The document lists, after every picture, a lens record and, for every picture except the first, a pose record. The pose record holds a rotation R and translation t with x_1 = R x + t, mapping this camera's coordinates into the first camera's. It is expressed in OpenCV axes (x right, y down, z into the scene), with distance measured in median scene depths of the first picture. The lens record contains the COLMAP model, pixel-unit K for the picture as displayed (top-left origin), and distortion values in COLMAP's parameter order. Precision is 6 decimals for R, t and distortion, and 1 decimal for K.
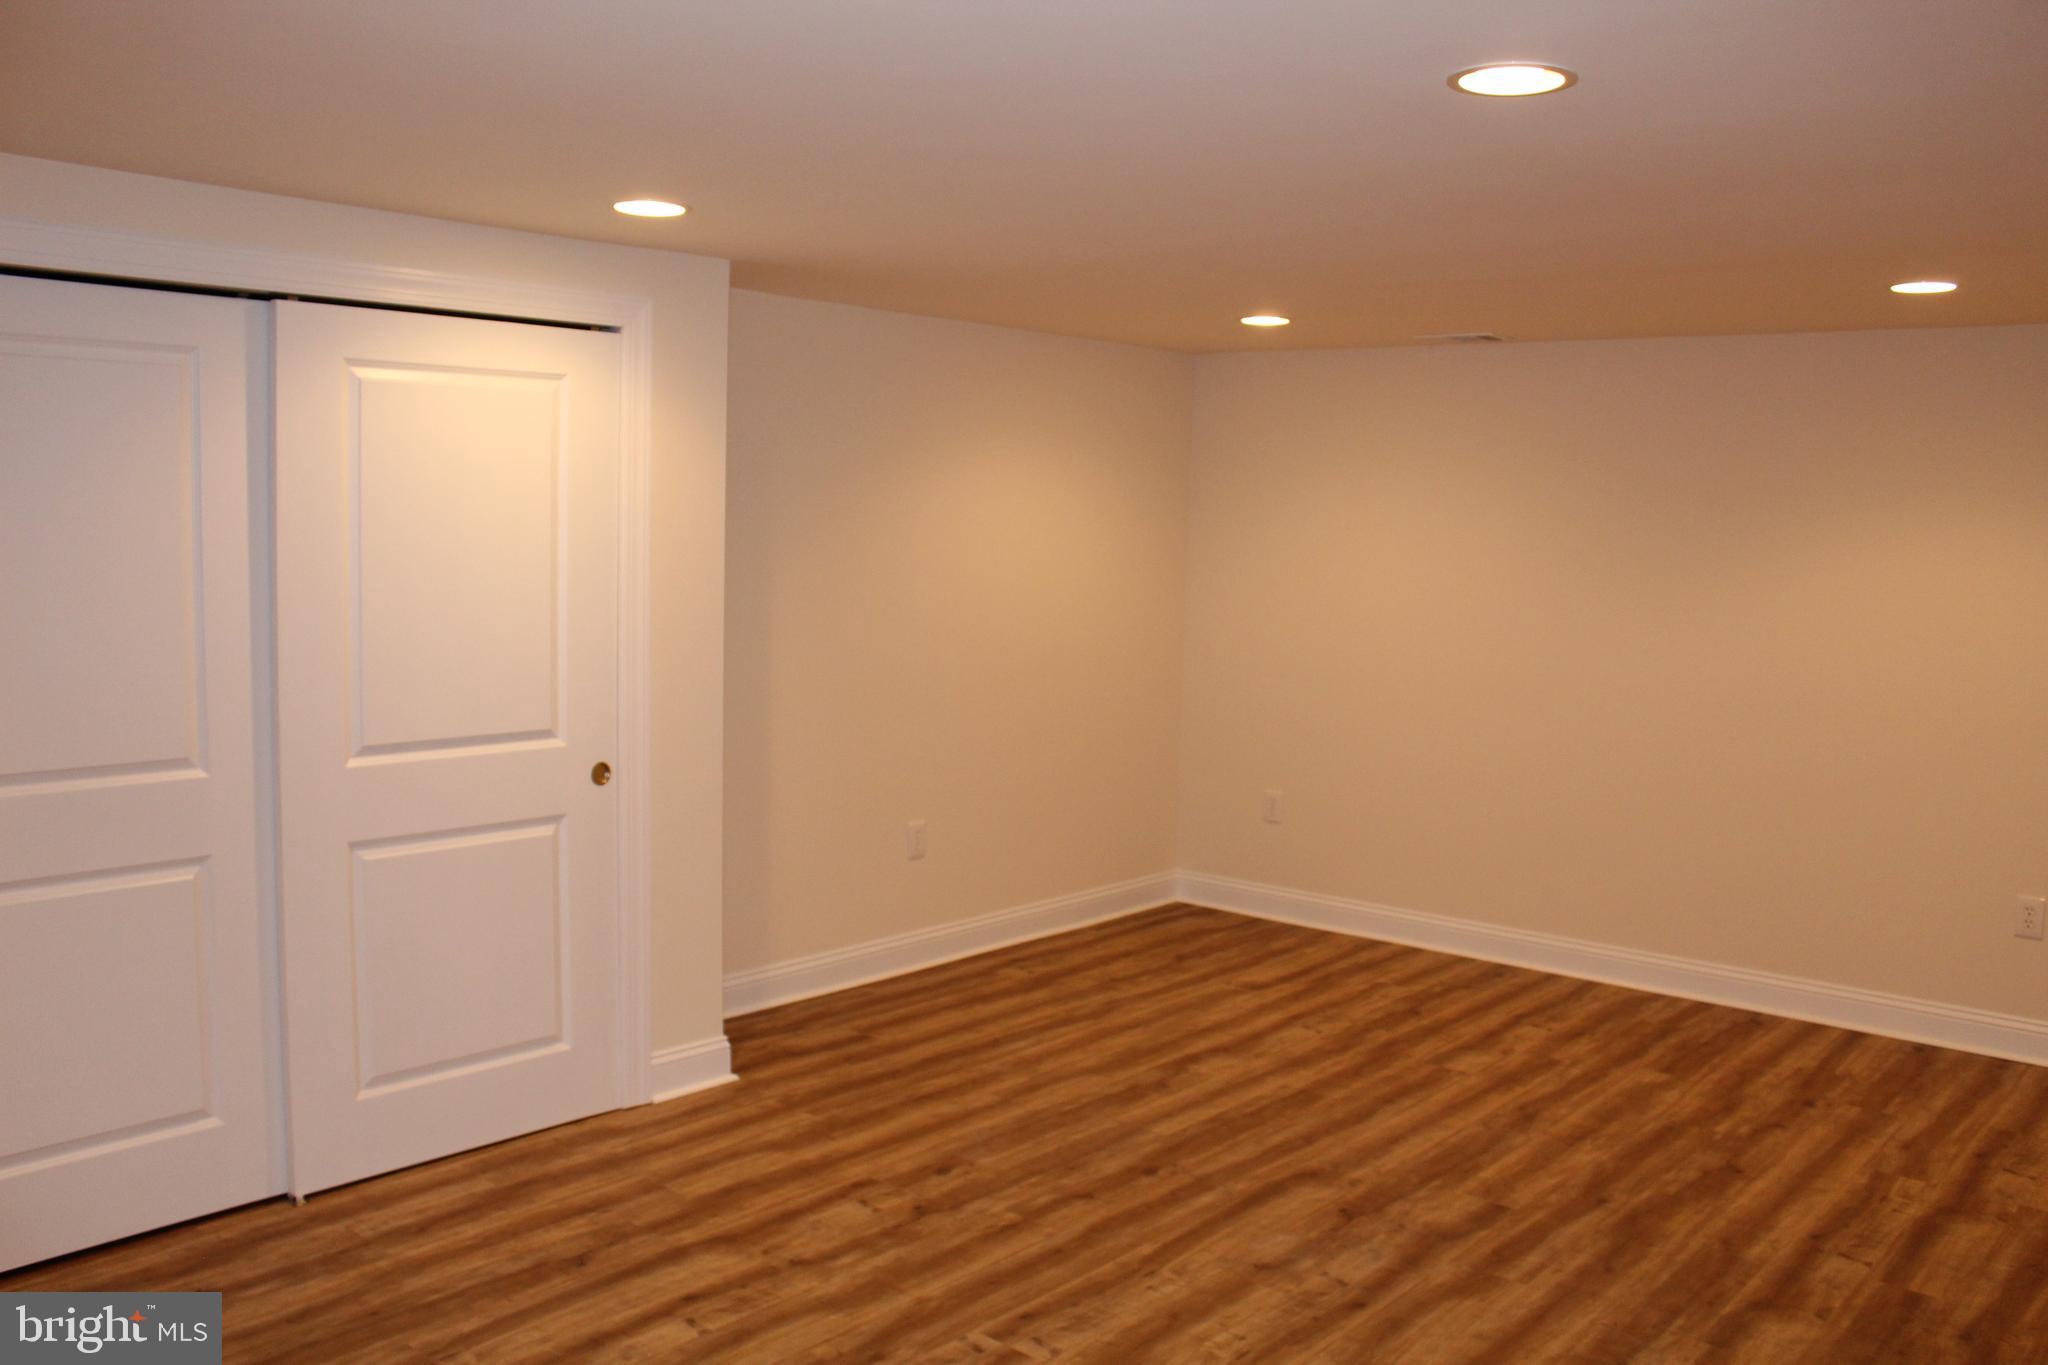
lens RADIAL K [[1698.0, 0, 1024.2], [0, 1698.0, 685.1], [0, 0, 1]] dist [-0.170367, 0.142253]
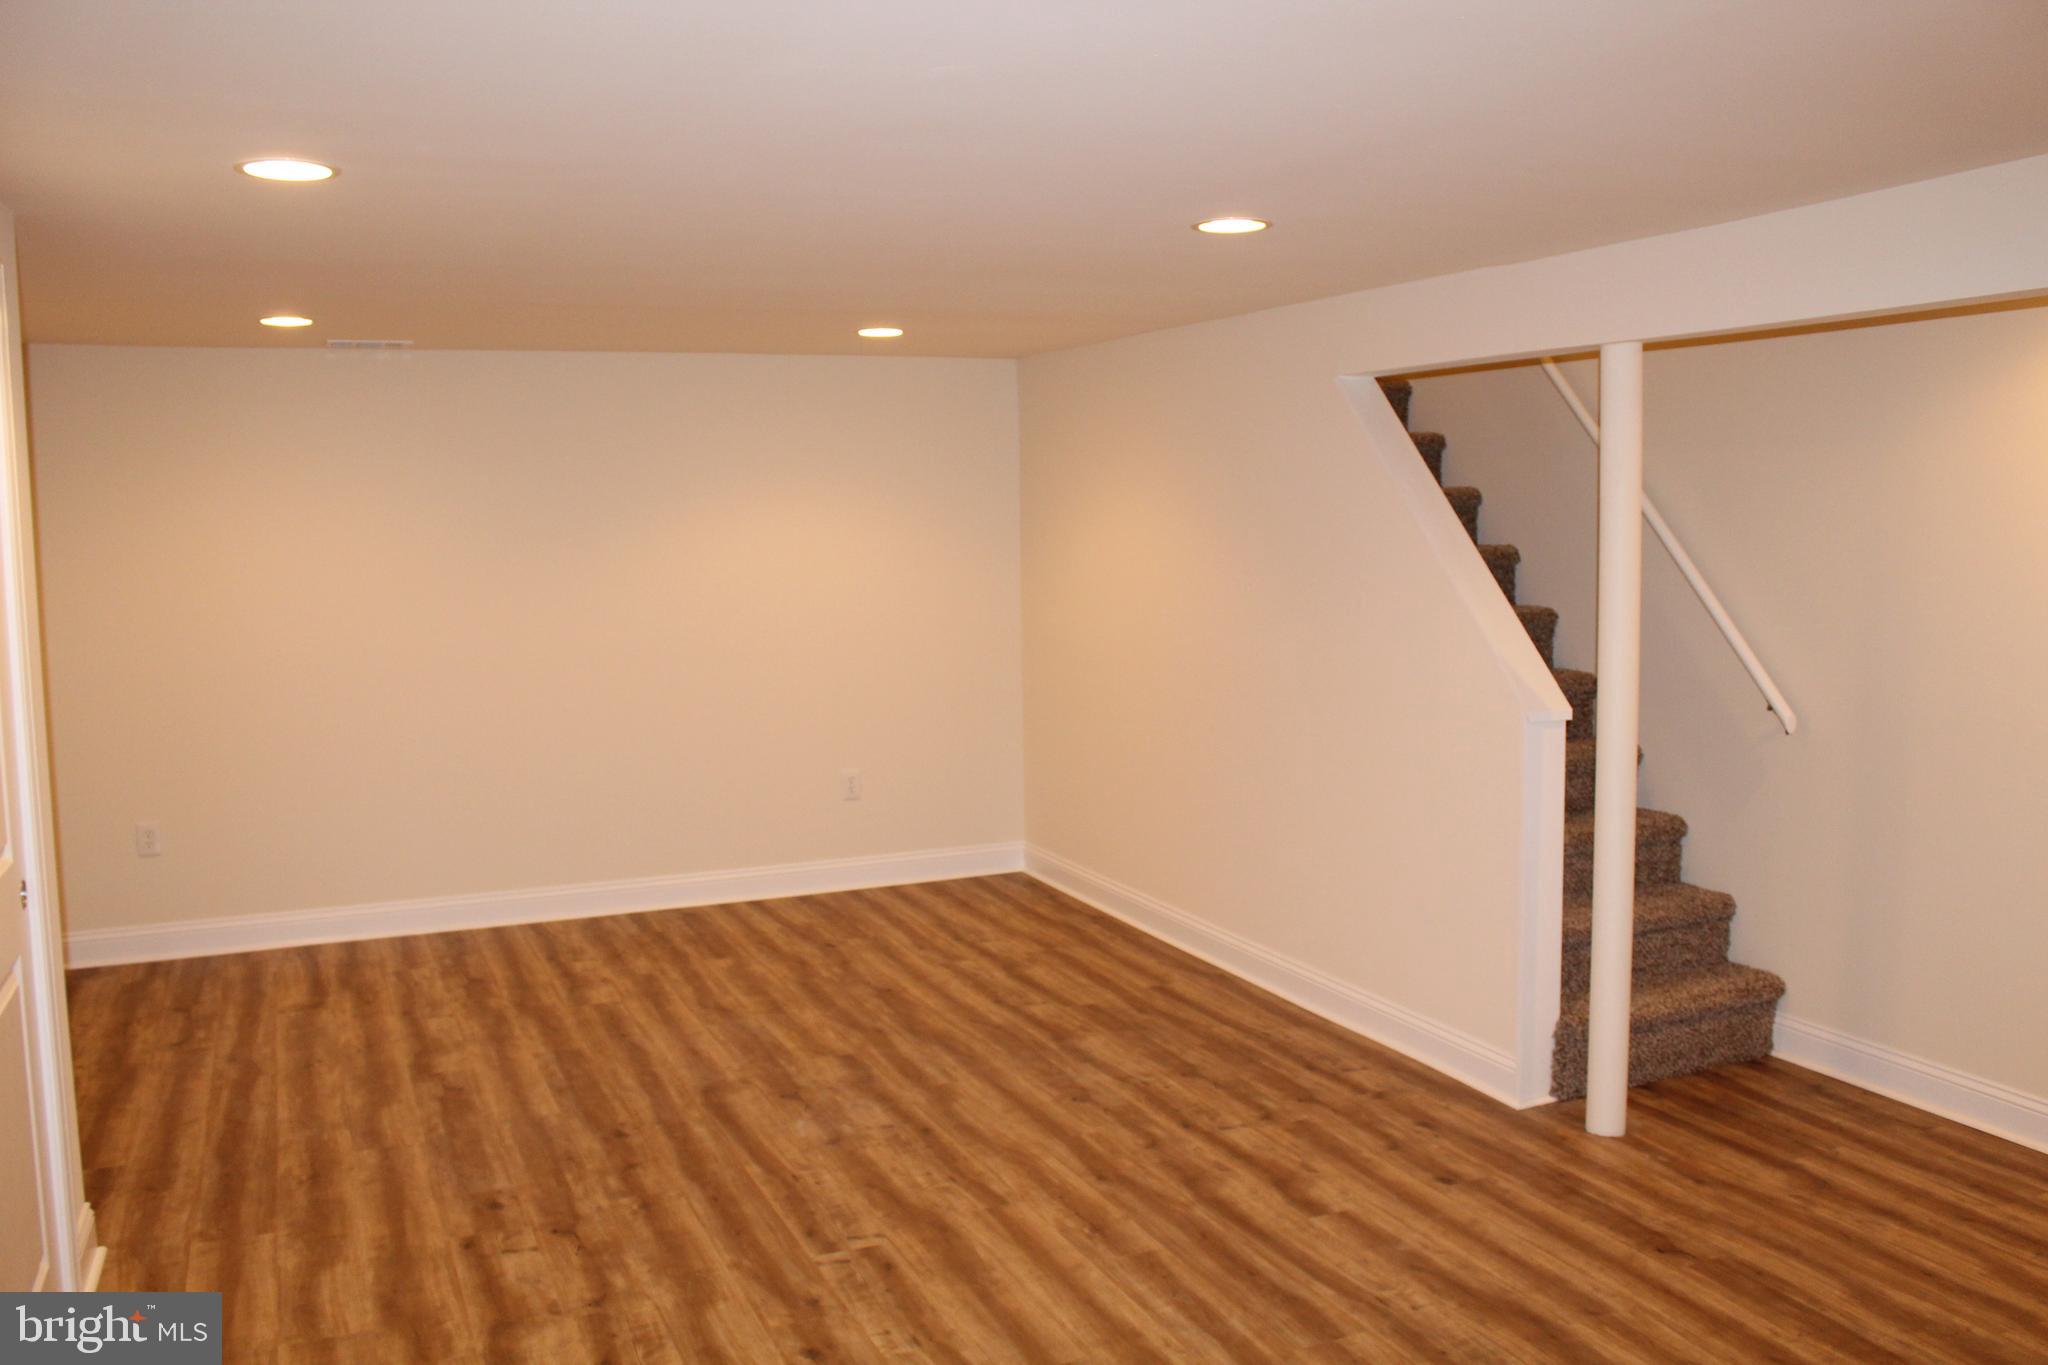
lens RADIAL K [[1698.0, 0, 1026.9], [0, 1698.0, 682.4], [0, 0, 1]] dist [-0.170367, 0.142253]
pose [[0.420284, -0.120839, 0.899310, -0.761393], [0.112310, 0.990400, 0.080592, -0.053169], [-0.900415, 0.067130, 0.429821, 0.302340]]
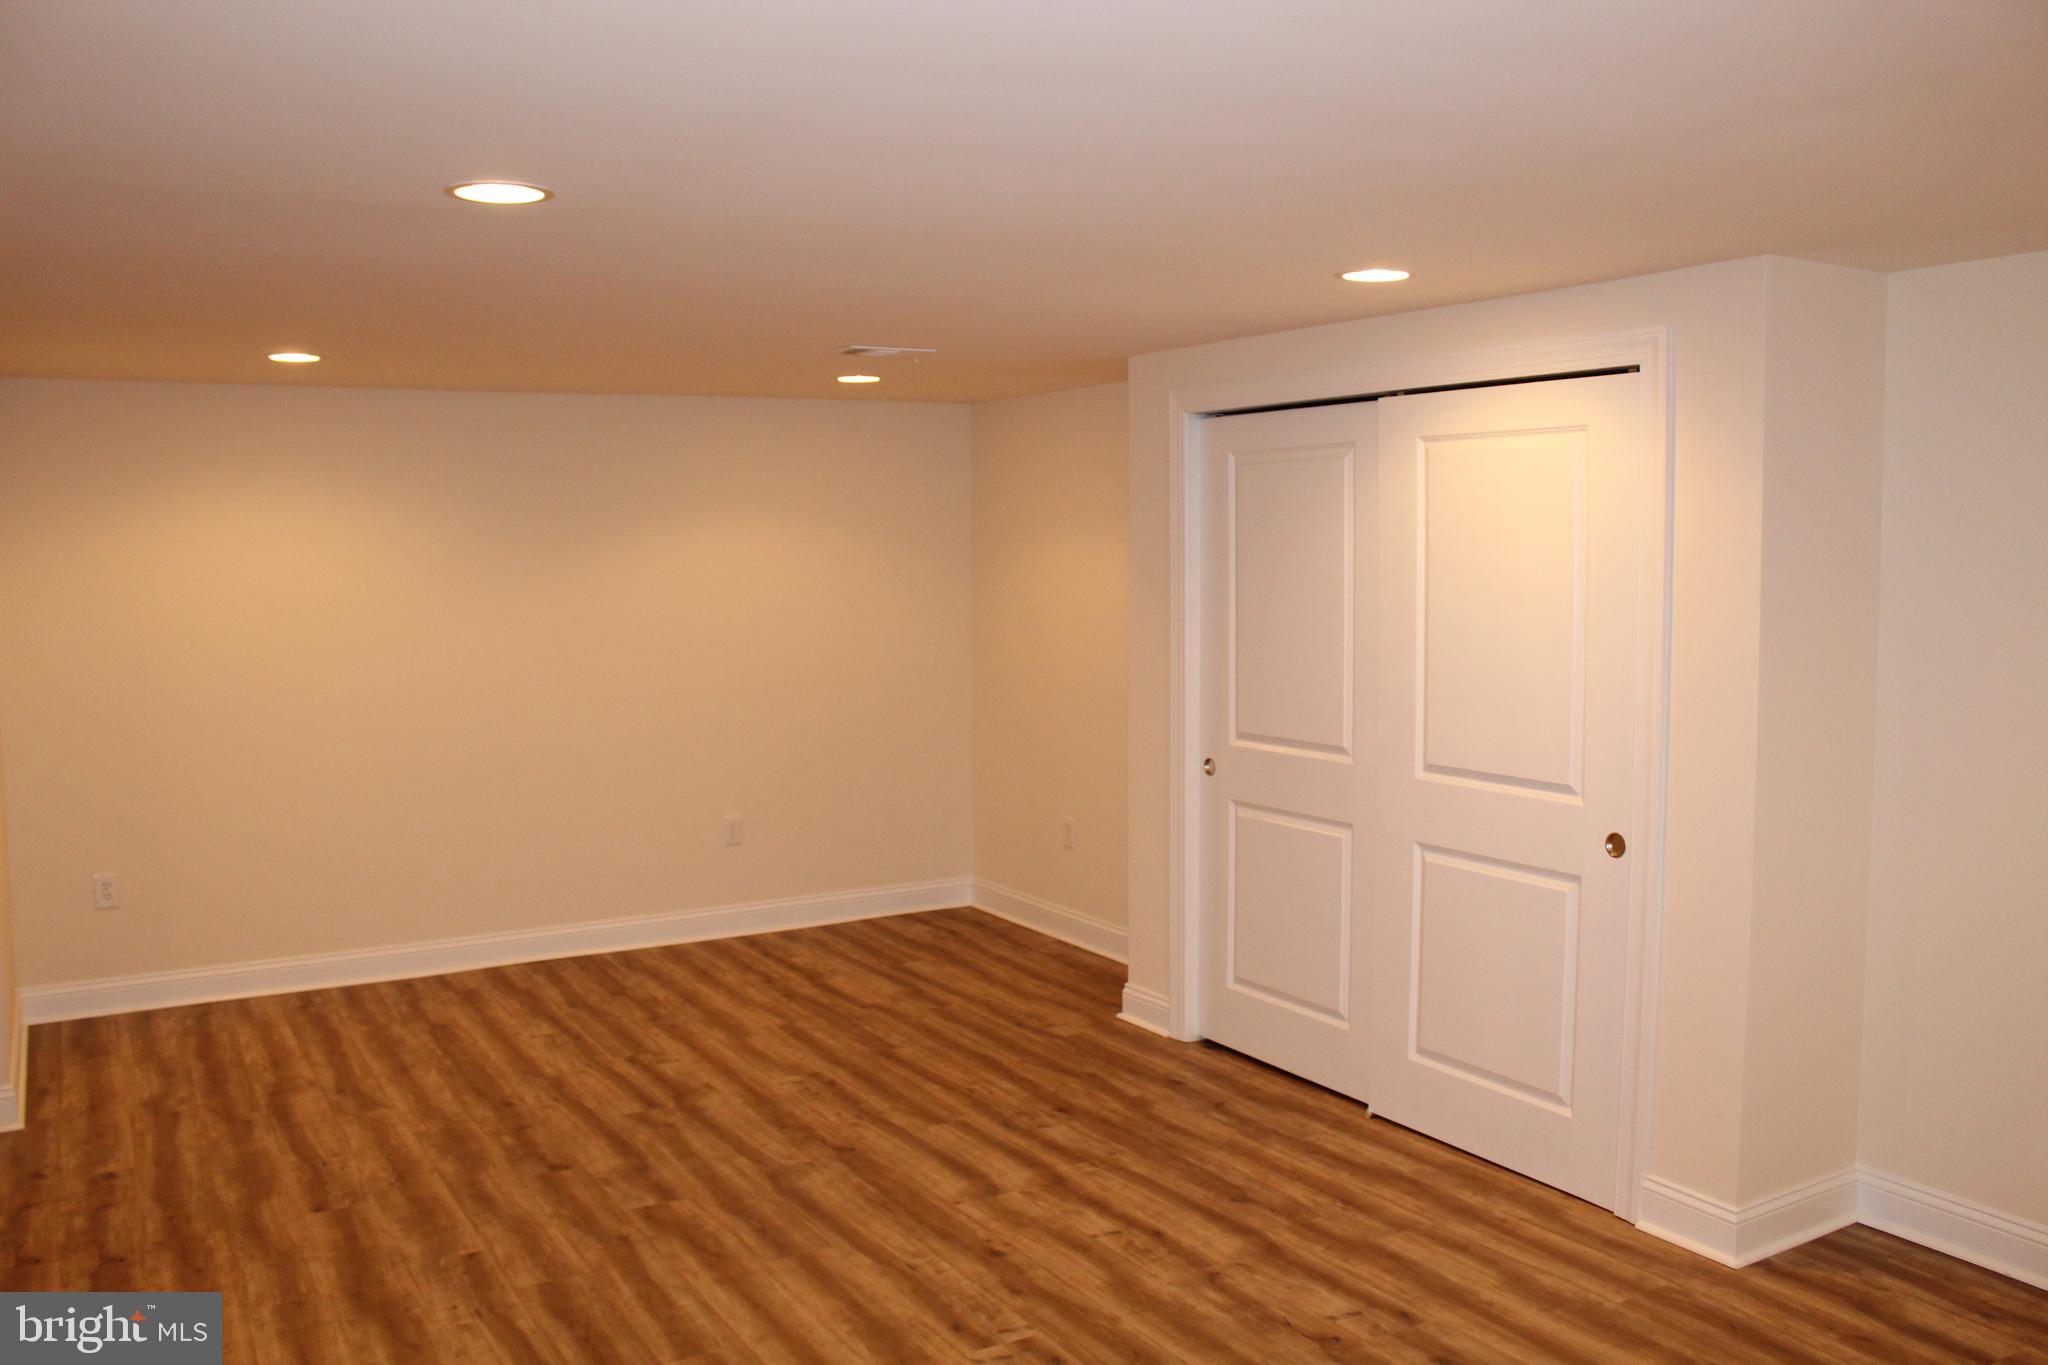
lens RADIAL K [[1698.0, 0, 1012.9], [0, 1698.0, 681.4], [0, 0, 1]] dist [-0.170367, 0.142253]
pose [[-0.326939, 0.054770, -0.943457, 0.784985], [-0.094170, 0.991462, 0.090190, -0.096795], [0.940342, 0.118332, -0.318990, 1.048912]]
